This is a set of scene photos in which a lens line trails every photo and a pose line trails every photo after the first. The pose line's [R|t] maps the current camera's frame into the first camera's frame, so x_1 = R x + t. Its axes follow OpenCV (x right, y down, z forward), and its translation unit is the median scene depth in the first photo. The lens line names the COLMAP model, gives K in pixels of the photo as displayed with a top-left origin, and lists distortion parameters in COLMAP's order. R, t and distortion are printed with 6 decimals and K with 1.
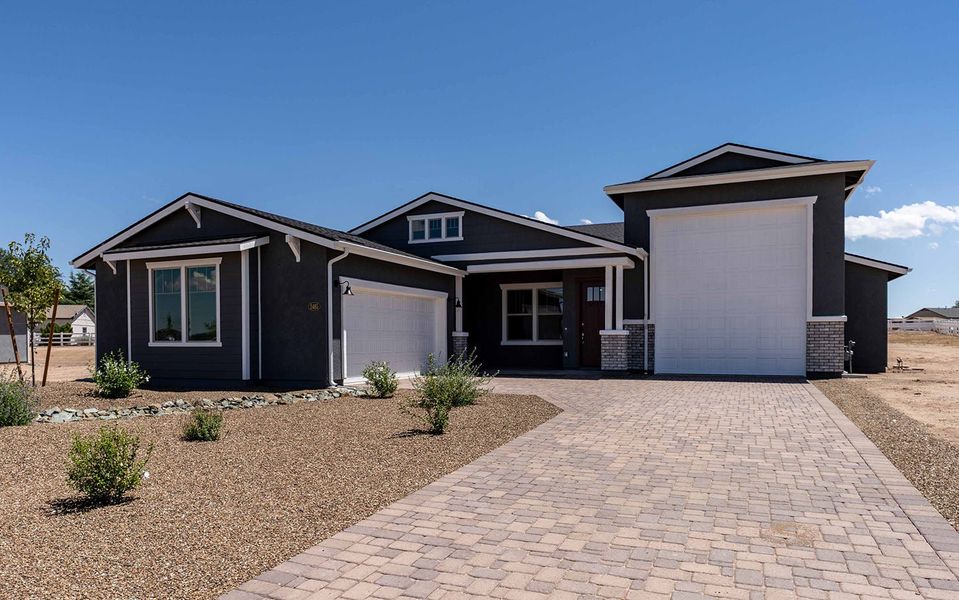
lens RADIAL K [[597.7, 0, 481.6], [0, 597.7, 344.5], [0, 0, 1]] dist [0.005975, 0.001429]
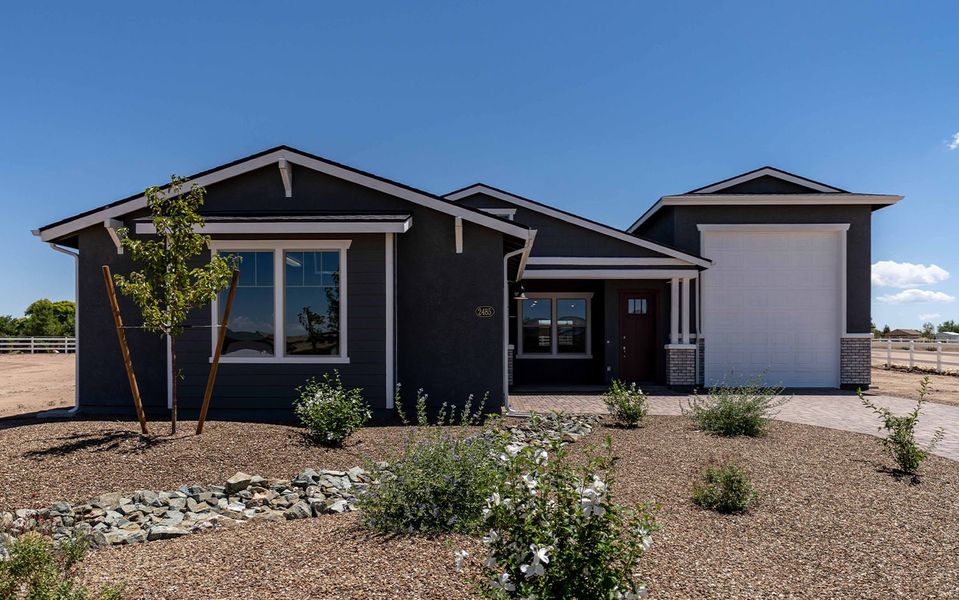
lens RADIAL K [[597.7, 0, 481.6], [0, 597.7, 344.5], [0, 0, 1]] dist [0.005975, 0.001429]
pose [[0.930317, 0.008061, 0.366667, -0.454934], [-0.000882, 0.999805, -0.019743, -0.003968], [-0.366754, 0.018044, 0.930143, 0.222822]]
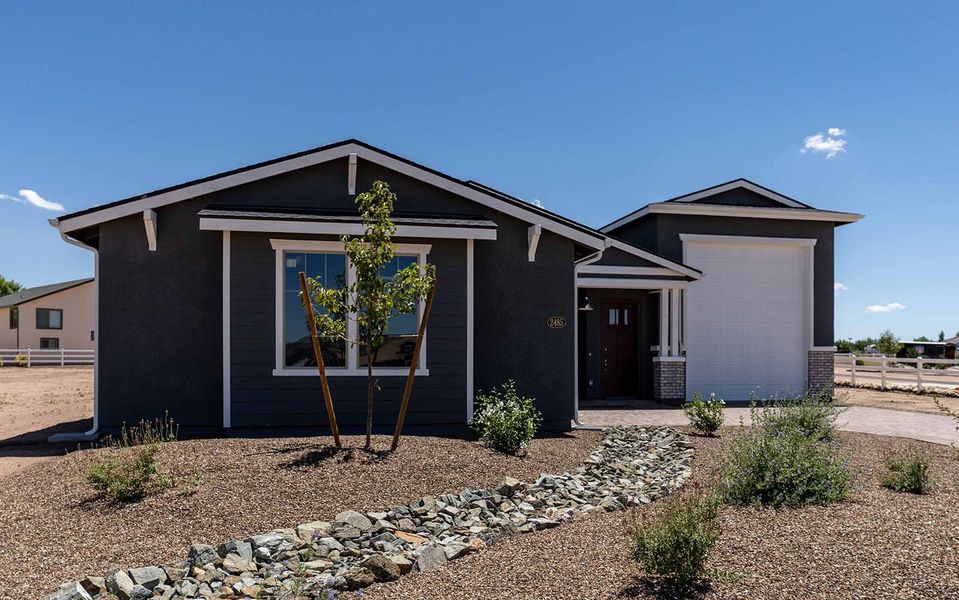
lens RADIAL K [[717.6, 0, 475.6], [0, 717.6, 354.1], [0, 0, 1]] dist [0.005918, 0.002519]
pose [[0.825501, 0.011753, 0.564278, -0.701991], [0.003227, 0.999669, -0.025542, -0.000166], [-0.564391, 0.022906, 0.825190, 0.246750]]
